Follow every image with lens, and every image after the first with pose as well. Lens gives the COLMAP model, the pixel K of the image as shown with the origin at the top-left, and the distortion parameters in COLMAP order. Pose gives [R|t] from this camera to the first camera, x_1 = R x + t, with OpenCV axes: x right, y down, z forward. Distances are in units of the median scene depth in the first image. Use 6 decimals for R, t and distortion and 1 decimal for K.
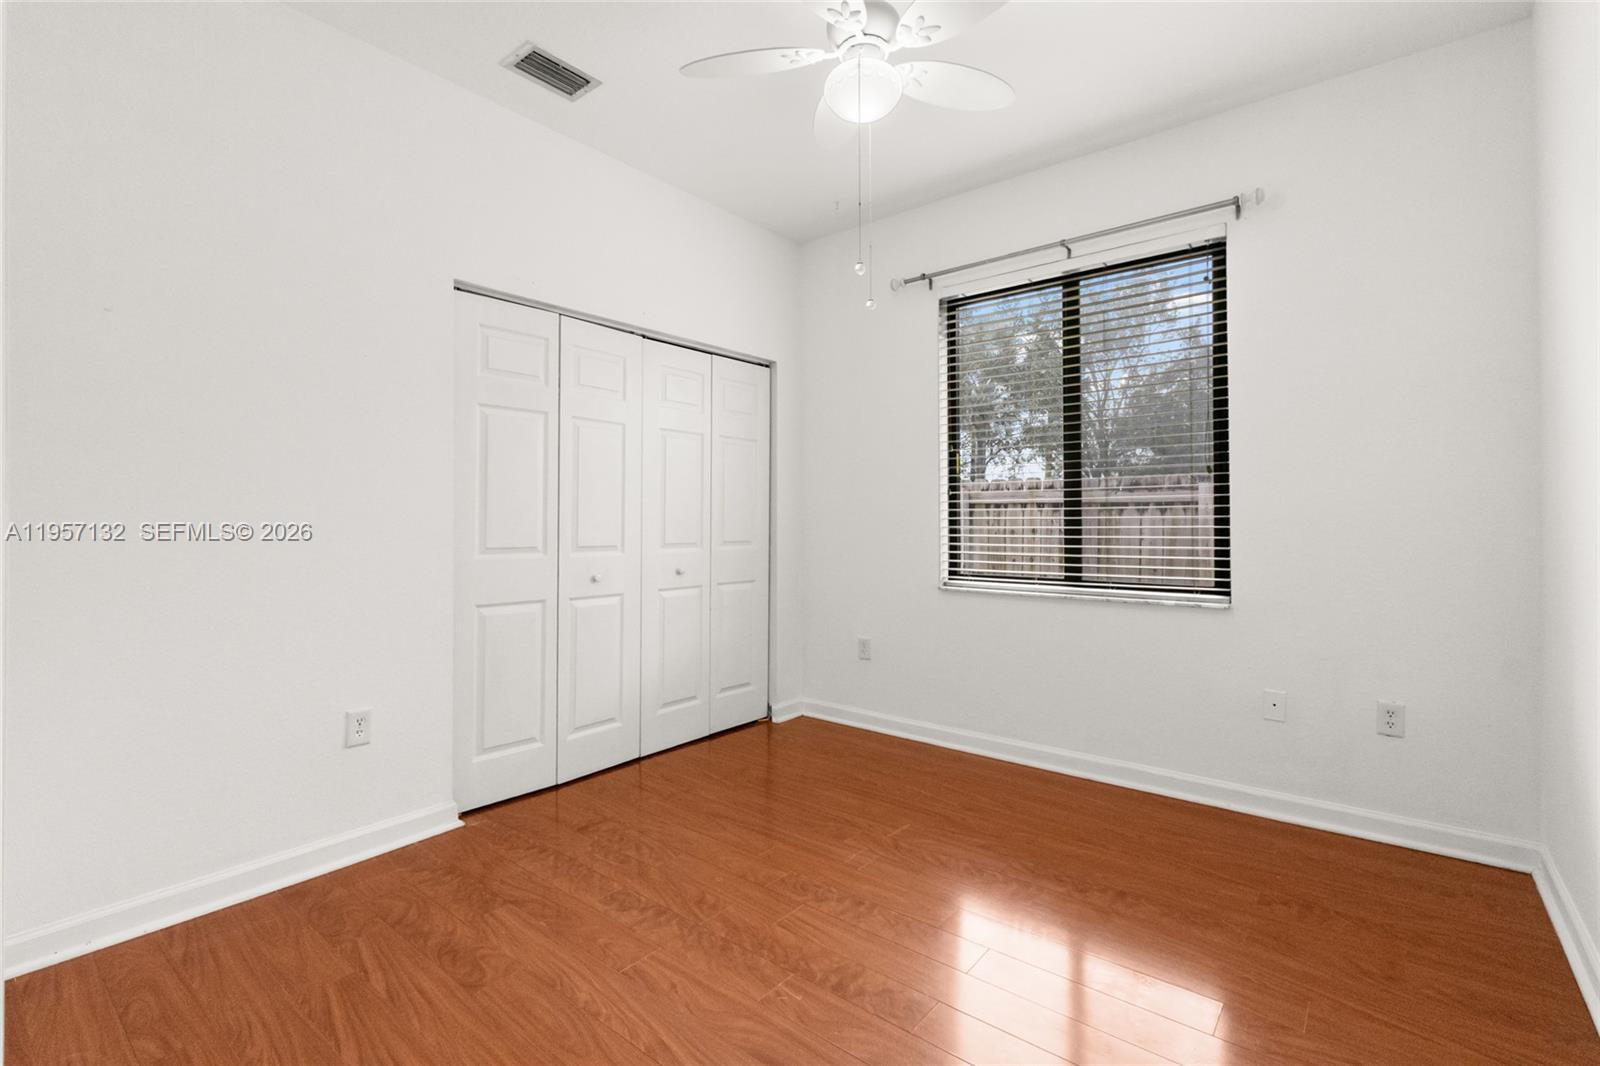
lens RADIAL K [[722.6, 0, 800.0], [0, 722.6, 533.0], [0, 0, 1]] dist [0.000608, 0.000017]
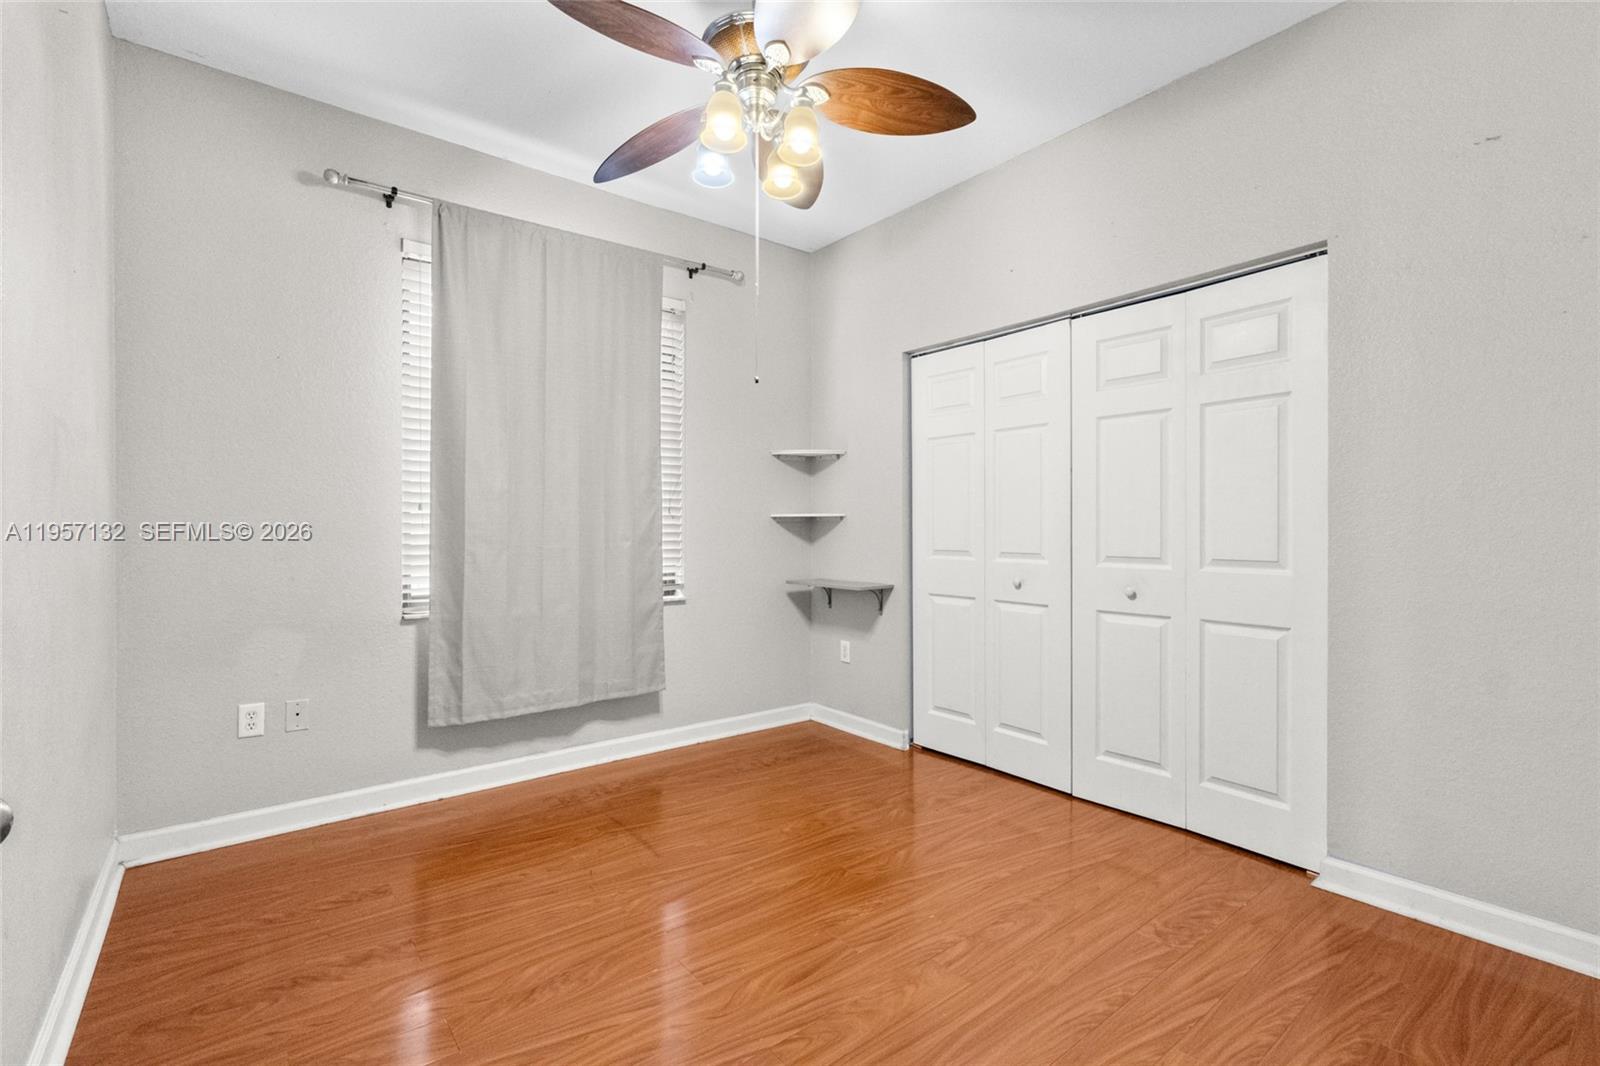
lens RADIAL K [[722.6, 0, 800.0], [0, 722.6, 533.0], [0, 0, 1]] dist [0.000608, 0.000017]
pose [[-0.225780, 0.009338, -0.974134, 0.729313], [-0.011870, 0.999853, 0.012335, -0.017538], [0.974106, 0.014348, -0.225636, 0.884127]]
